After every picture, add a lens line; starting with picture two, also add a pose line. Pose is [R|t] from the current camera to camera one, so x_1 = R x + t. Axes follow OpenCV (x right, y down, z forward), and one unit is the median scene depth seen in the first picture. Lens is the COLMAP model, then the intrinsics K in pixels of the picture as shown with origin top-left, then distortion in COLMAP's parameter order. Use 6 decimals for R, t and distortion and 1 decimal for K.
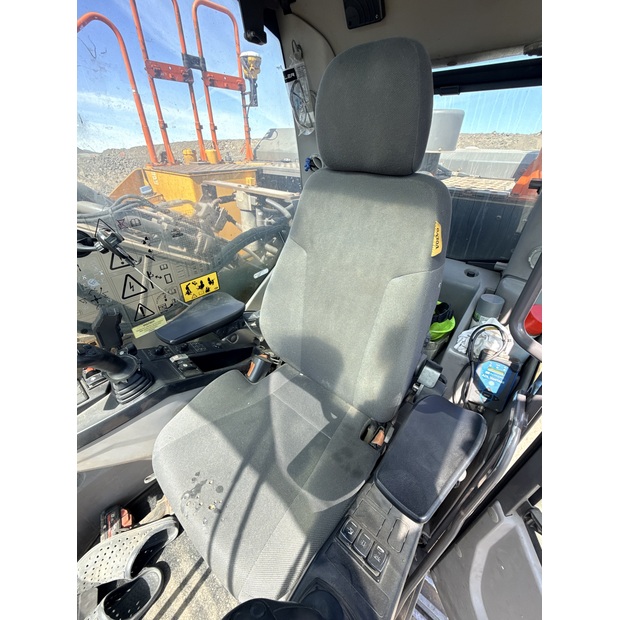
lens RADIAL K [[260.2, 0, 309.0], [0, 260.2, 309.3], [0, 0, 1]] dist [0.001226, -0.000310]
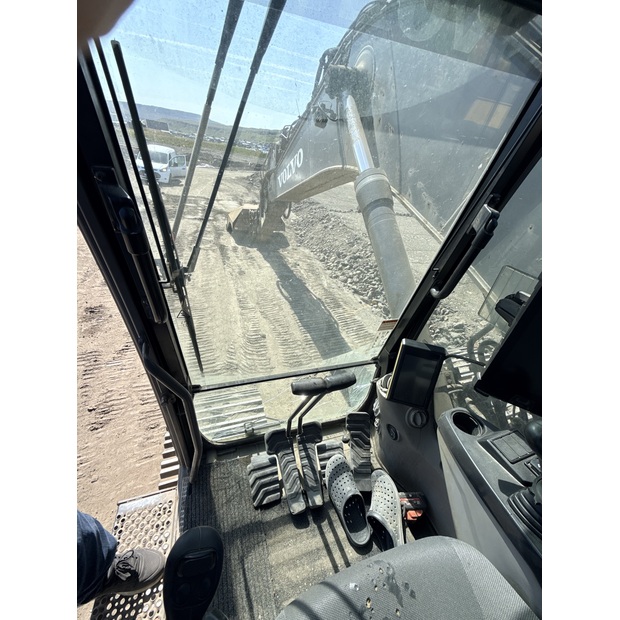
lens RADIAL K [[260.2, 0, 310.8], [0, 260.2, 309.7], [0, 0, 1]] dist [0.001226, -0.000310]
pose [[-0.510887, 0.409286, -0.755963, -0.023911], [-0.552146, 0.517785, 0.653479, -0.105605], [0.658885, 0.751255, -0.038544, 0.140046]]
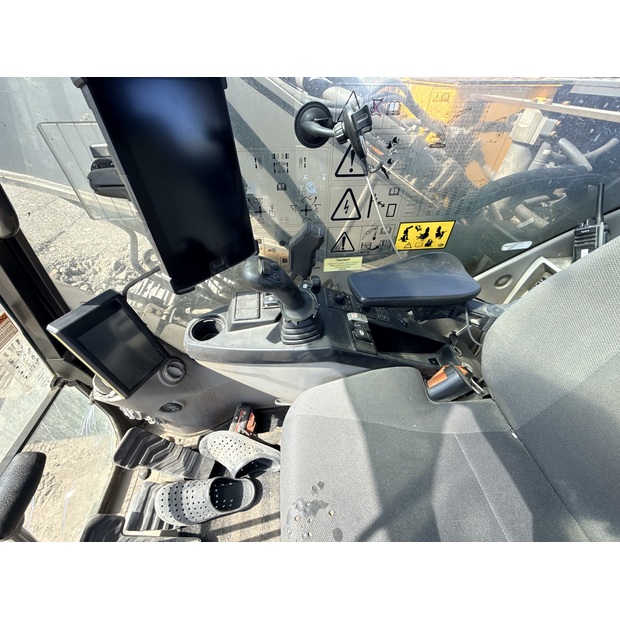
lens RADIAL K [[260.2, 0, 308.4], [0, 260.2, 309.4], [0, 0, 1]] dist [0.001226, -0.000310]
pose [[0.736064, 0.459877, -0.496711, -0.230672], [-0.367439, 0.887718, 0.277390, 0.006892], [0.568505, -0.021665, 0.822395, 0.285241]]
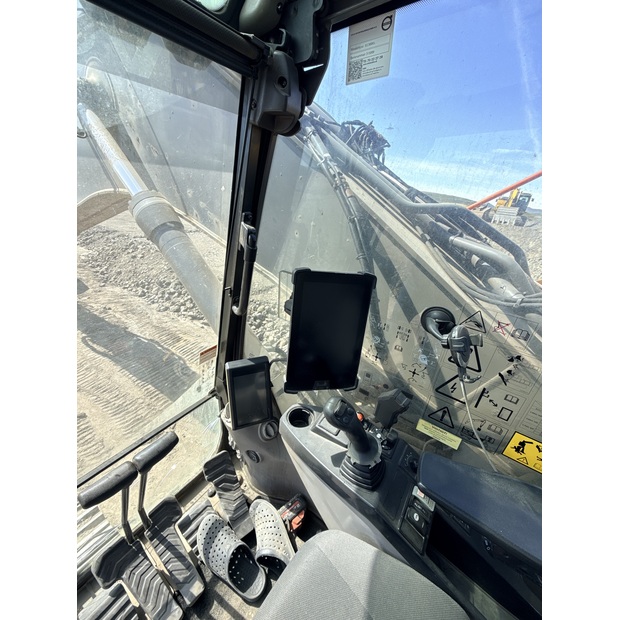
lens RADIAL K [[260.2, 0, 310.0], [0, 260.2, 308.9], [0, 0, 1]] dist [0.001226, -0.000310]
pose [[0.115567, 0.433814, -0.893560, -0.119329], [-0.601789, 0.746273, 0.284476, -0.206077], [0.790250, 0.504858, 0.347309, 0.237668]]
